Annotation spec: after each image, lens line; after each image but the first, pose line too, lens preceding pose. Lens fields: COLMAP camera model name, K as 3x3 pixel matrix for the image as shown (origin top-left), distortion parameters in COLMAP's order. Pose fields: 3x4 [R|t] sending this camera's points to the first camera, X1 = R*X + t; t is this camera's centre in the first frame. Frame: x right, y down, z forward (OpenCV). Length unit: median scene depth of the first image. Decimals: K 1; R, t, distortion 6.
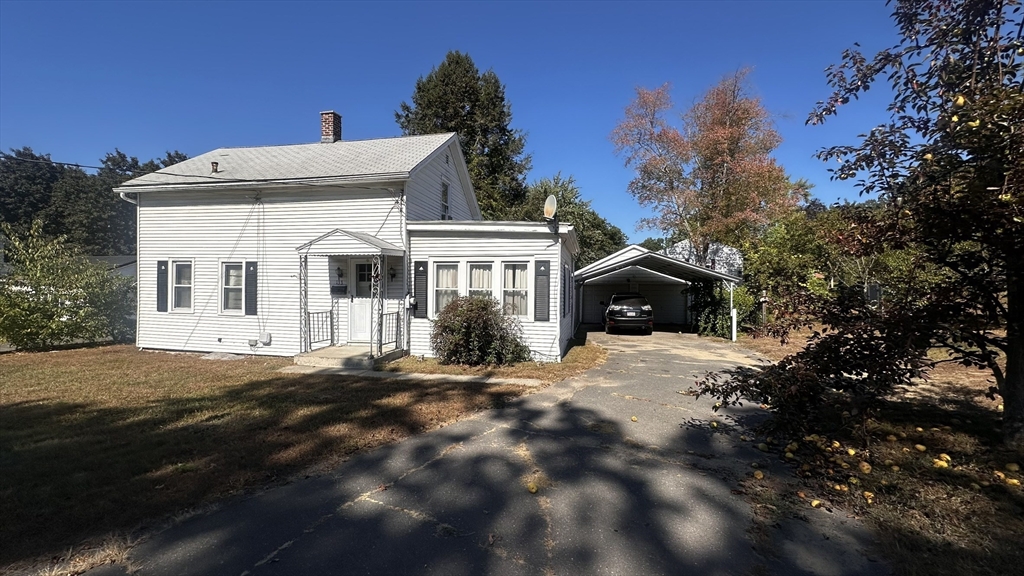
lens RADIAL K [[419.6, 0, 512.0], [0, 419.6, 288.0], [0, 0, 1]] dist [0.000039, -0.000002]
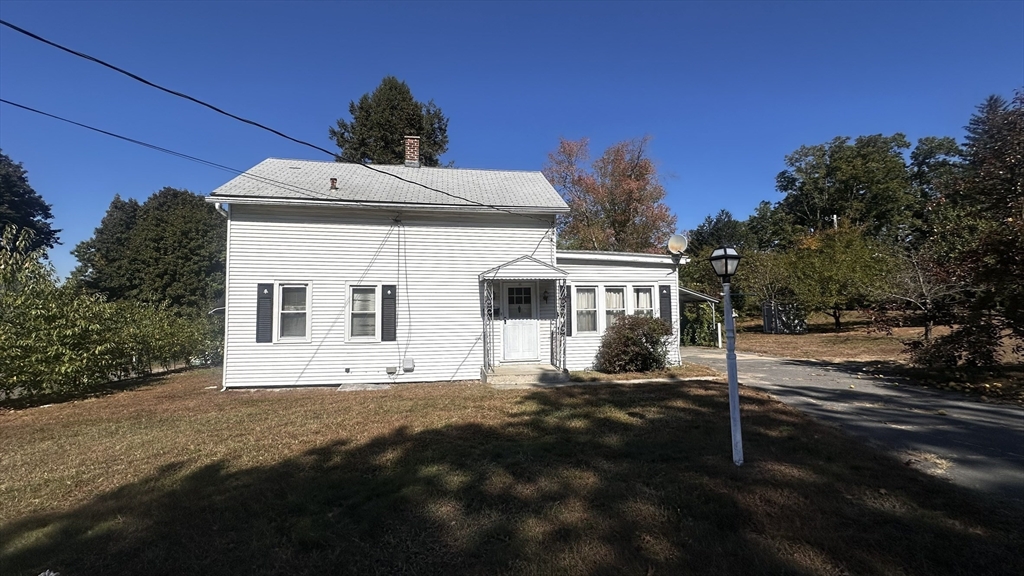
lens RADIAL K [[410.4, 0, 512.0], [0, 410.4, 288.0], [0, 0, 1]] dist [-0.000099, -0.000075]
pose [[0.932211, 0.002454, 0.361908, -0.703369], [0.018472, 0.998351, -0.054351, 0.000188], [-0.361444, 0.057352, 0.930628, 0.024907]]
